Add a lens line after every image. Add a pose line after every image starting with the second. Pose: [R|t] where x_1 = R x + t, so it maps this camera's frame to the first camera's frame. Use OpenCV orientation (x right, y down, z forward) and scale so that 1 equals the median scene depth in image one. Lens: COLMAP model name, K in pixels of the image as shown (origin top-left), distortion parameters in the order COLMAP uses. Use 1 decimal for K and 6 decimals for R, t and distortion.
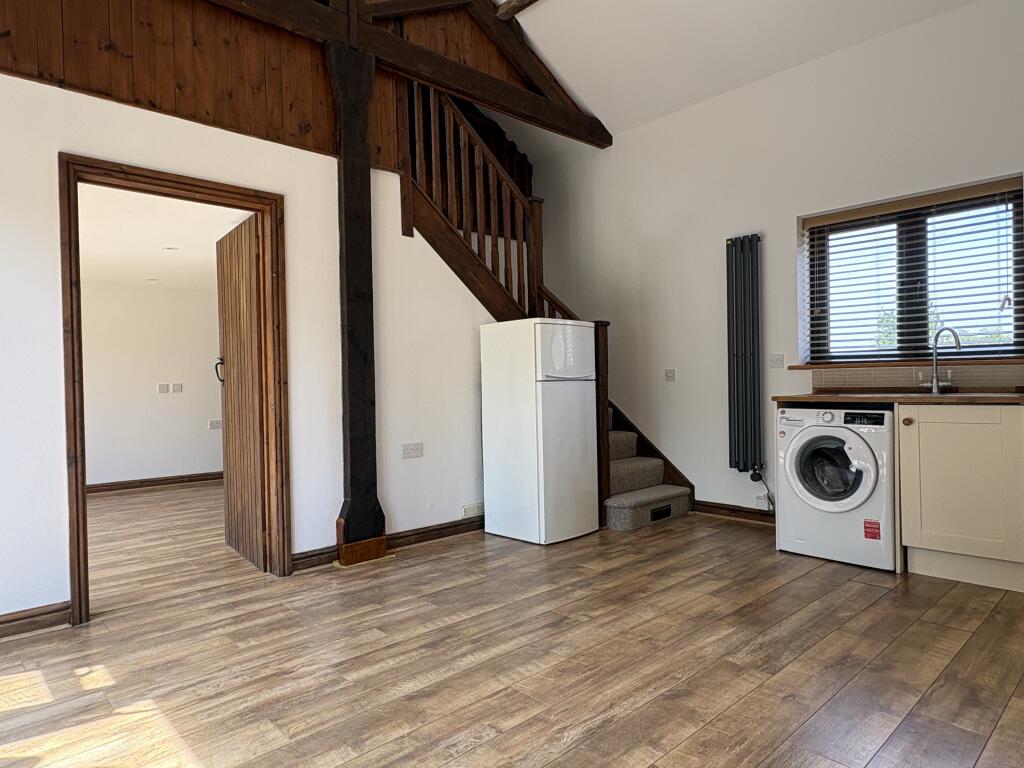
lens RADIAL K [[629.0, 0, 507.5], [0, 629.0, 384.5], [0, 0, 1]] dist [-0.002577, 0.004773]
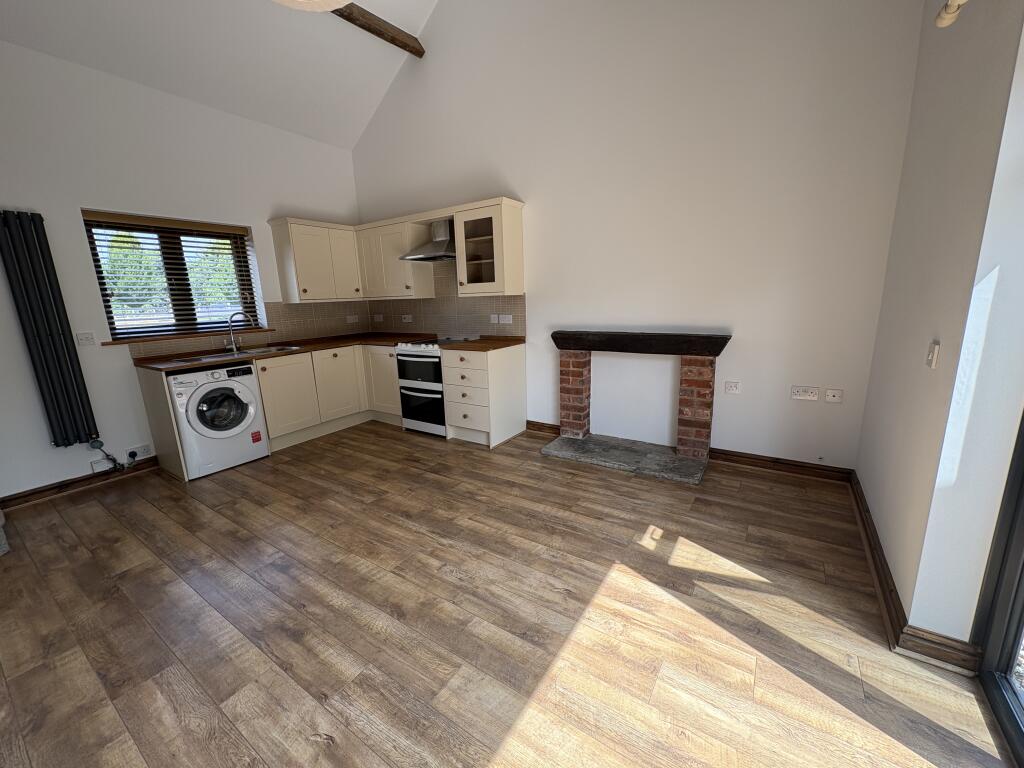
lens RADIAL K [[407.7, 0, 510.6], [0, 407.7, 383.2], [0, 0, 1]] dist [0.000644, 0.001023]
pose [[-0.225036, -0.179621, 0.957651, -0.580169], [0.045846, 0.979820, 0.194553, -0.087214], [-0.973271, 0.087686, -0.212260, 0.561386]]
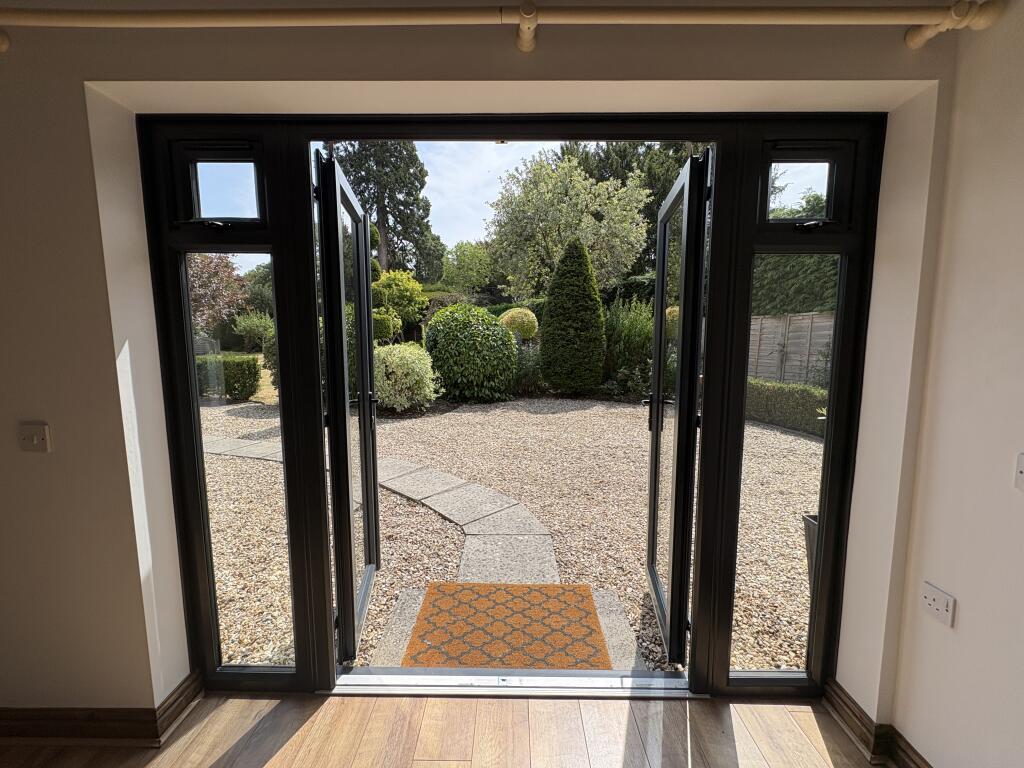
lens RADIAL K [[407.7, 0, 512.0], [0, 407.7, 383.7], [0, 0, 1]] dist [0.000644, 0.001023]
pose [[-0.687602, 0.098036, -0.719439, -0.278720], [0.006347, 0.991617, 0.129059, -0.106590], [0.726060, 0.084175, -0.682460, 0.592423]]
